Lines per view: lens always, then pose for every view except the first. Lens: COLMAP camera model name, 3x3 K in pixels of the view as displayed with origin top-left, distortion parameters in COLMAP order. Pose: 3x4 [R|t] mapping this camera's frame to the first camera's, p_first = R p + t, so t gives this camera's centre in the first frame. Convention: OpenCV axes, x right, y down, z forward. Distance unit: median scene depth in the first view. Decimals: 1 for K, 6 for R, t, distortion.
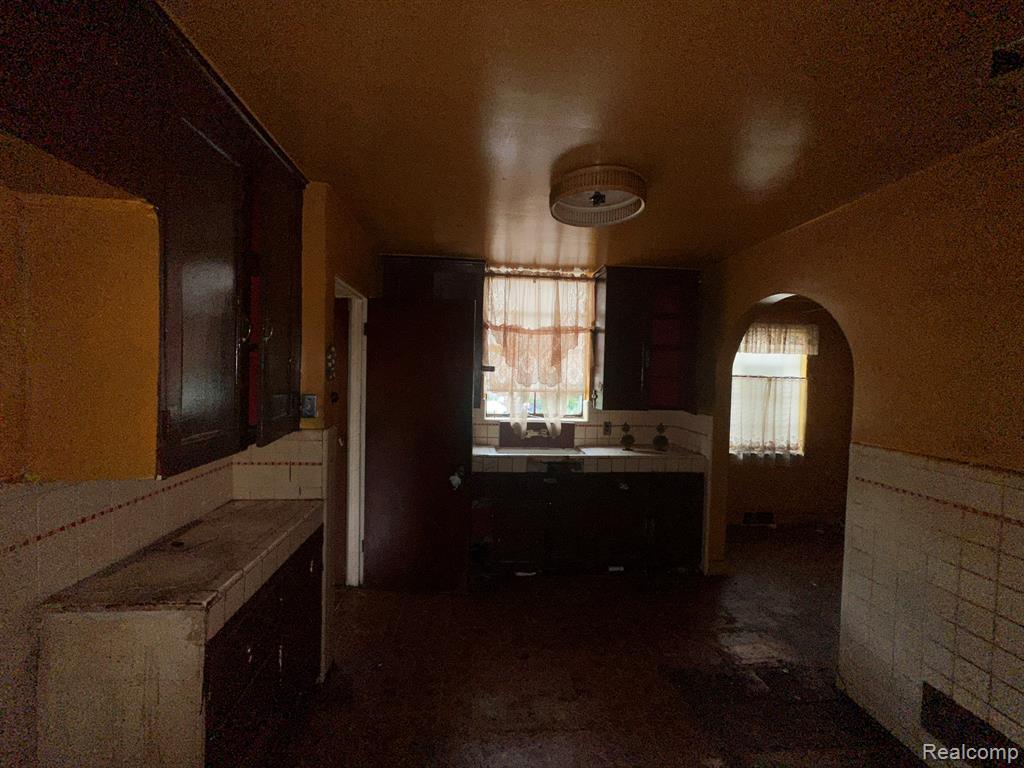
lens RADIAL K [[410.0, 0, 507.2], [0, 410.0, 381.5], [0, 0, 1]] dist [-0.004183, 0.000482]
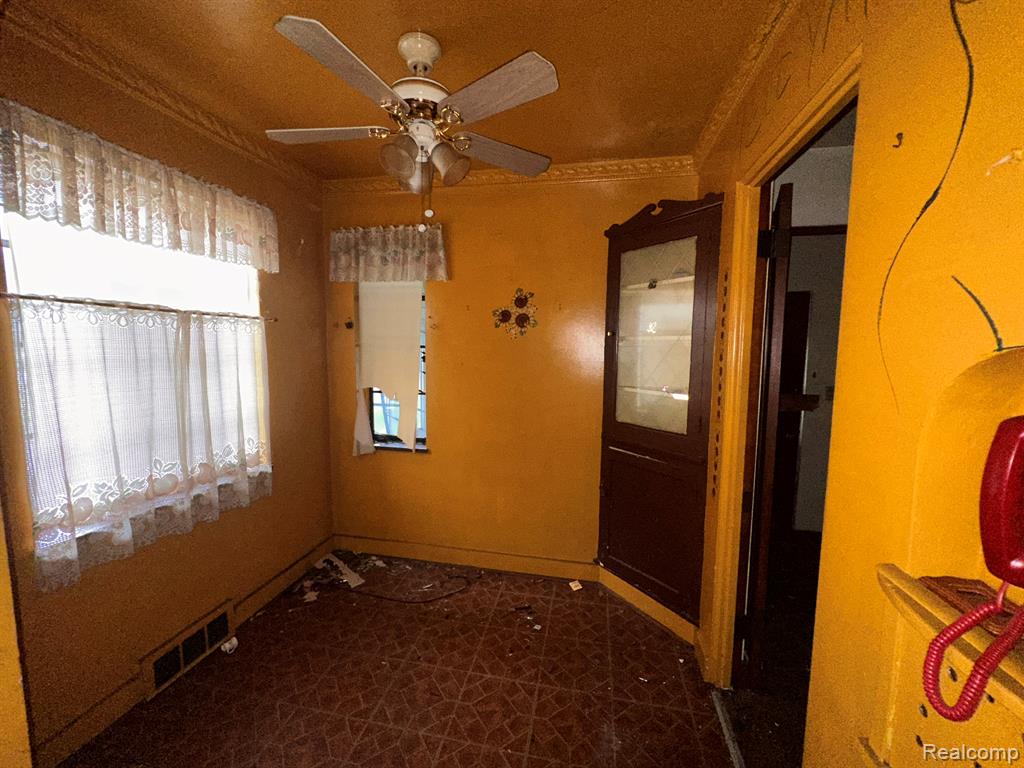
lens RADIAL K [[410.0, 0, 506.9], [0, 410.0, 384.6], [0, 0, 1]] dist [-0.004183, 0.000482]
pose [[0.314357, -0.110288, 0.942877, 0.351076], [0.027353, 0.993868, 0.107133, 0.027233], [-0.948911, -0.007888, 0.315446, 0.567540]]
